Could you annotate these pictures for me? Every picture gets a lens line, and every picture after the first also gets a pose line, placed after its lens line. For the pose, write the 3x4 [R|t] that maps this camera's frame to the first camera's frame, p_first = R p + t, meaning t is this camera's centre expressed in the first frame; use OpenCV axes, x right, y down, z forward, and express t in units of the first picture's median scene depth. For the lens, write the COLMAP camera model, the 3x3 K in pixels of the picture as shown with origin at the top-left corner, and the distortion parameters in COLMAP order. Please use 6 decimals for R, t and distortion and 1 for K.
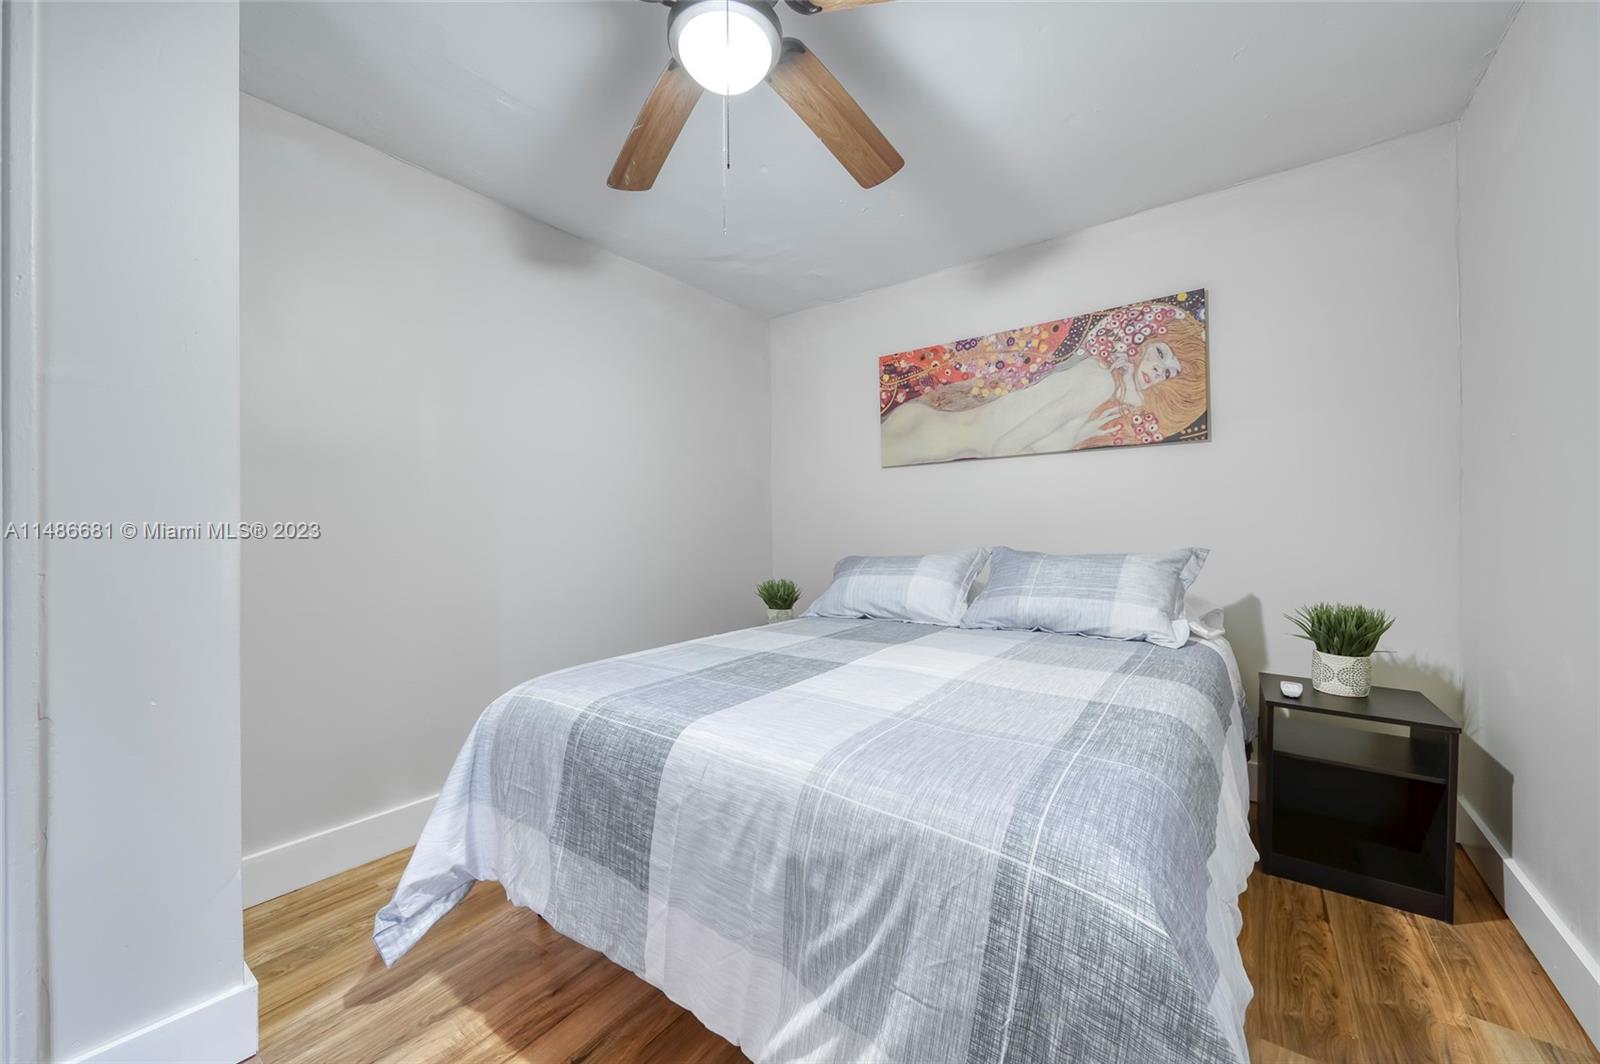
lens RADIAL K [[612.8, 0, 795.6], [0, 612.8, 527.7], [0, 0, 1]] dist [0.000099, -0.000201]
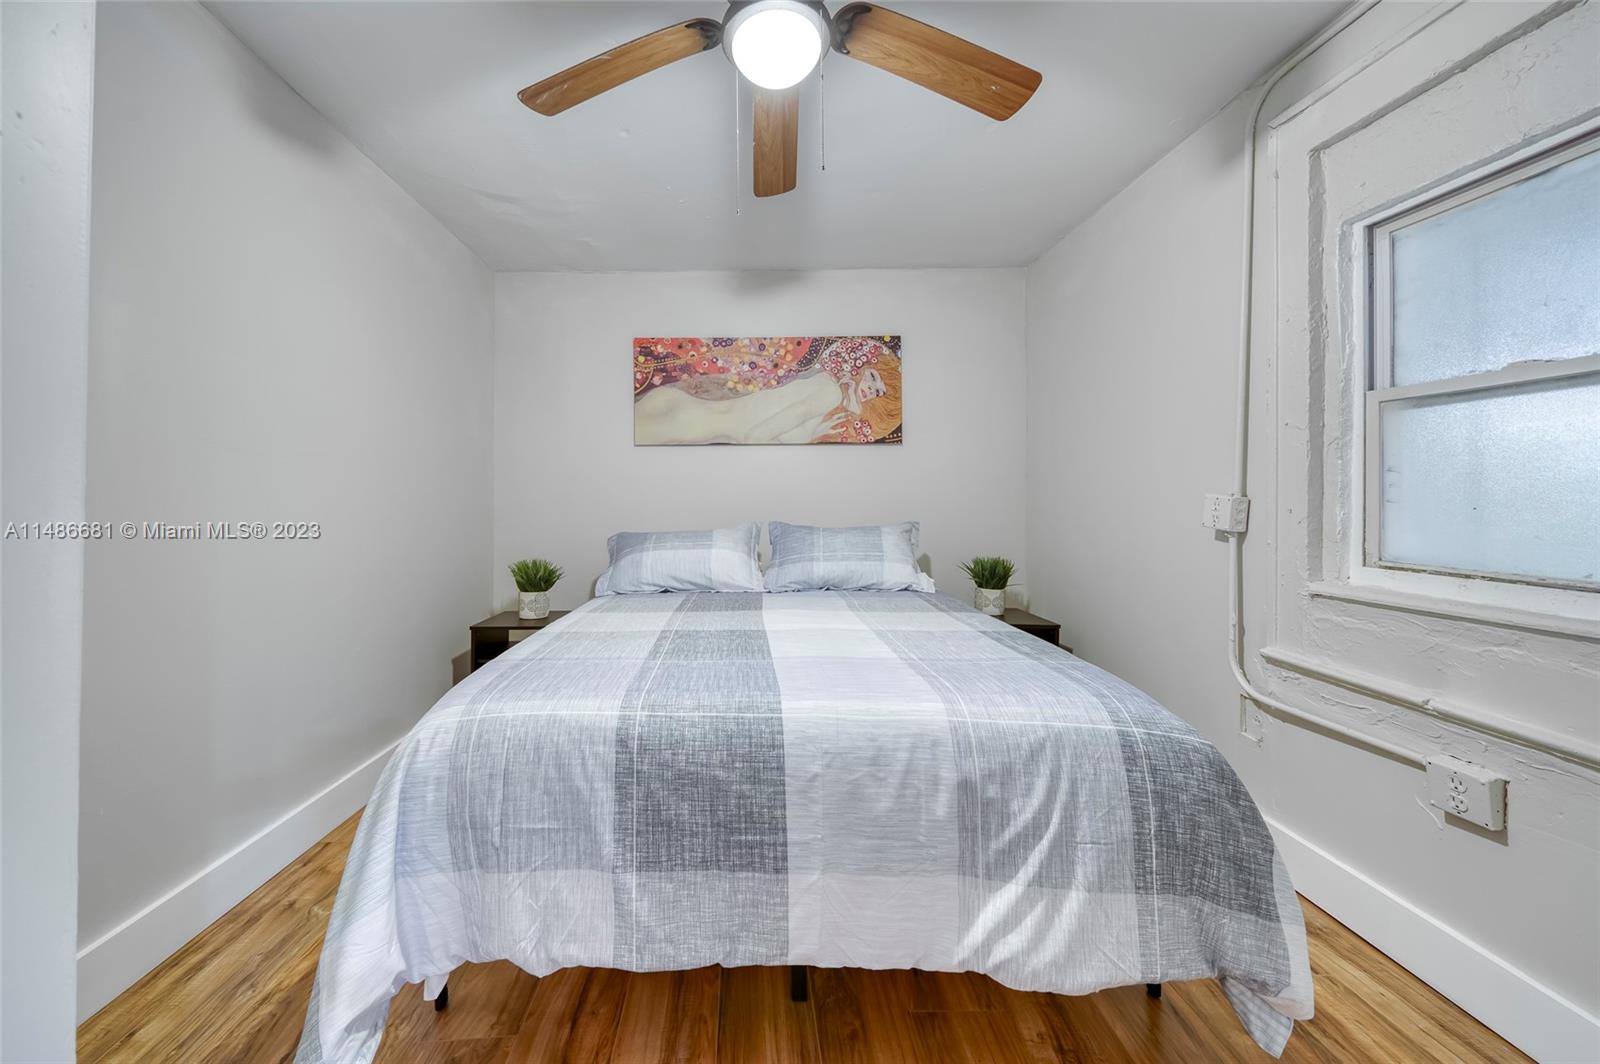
lens RADIAL K [[592.7, 0, 756.2], [0, 592.7, 494.9], [0, 0, 1]] dist [0.000377, -0.000030]
pose [[0.800378, 0.019948, 0.599163, -0.396678], [-0.009959, 0.999751, -0.019982, 0.002917], [-0.599413, 0.010026, 0.800377, 0.118943]]
